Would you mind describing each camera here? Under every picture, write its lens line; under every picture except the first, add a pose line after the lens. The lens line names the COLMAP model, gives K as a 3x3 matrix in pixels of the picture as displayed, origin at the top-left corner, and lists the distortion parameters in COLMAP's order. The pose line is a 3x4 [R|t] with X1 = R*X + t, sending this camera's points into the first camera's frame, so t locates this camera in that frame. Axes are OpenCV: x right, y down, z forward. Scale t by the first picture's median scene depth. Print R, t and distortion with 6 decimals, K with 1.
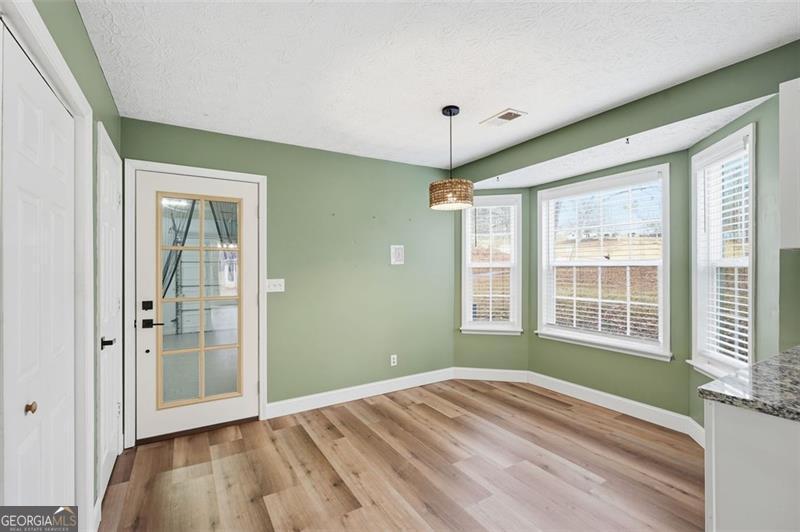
lens RADIAL K [[358.1, 0, 400.0], [0, 358.1, 266.0], [0, 0, 1]] dist [0.002311, 0.000727]
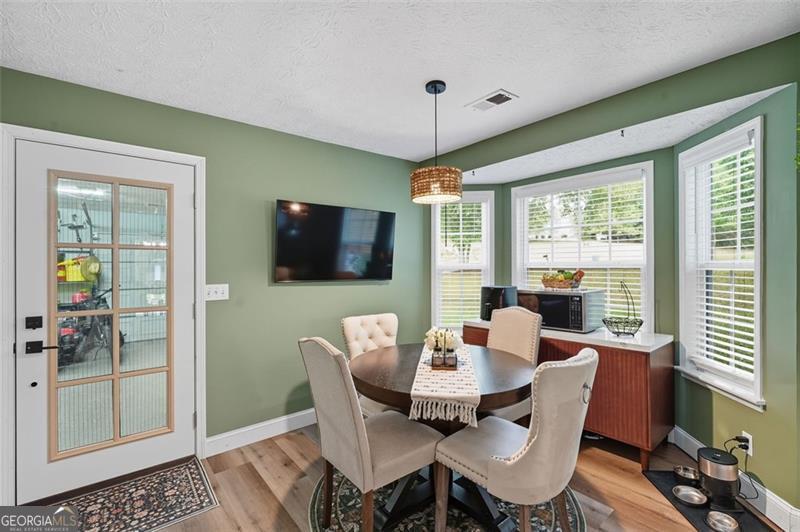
lens RADIAL K [[358.1, 0, 400.0], [0, 358.1, 266.0], [0, 0, 1]] dist [0.002311, 0.000727]
pose [[0.989849, -0.000964, 0.142117, -0.060277], [0.000872, 0.999999, 0.000709, -0.007116], [-0.142118, -0.000578, 0.989850, 0.156703]]
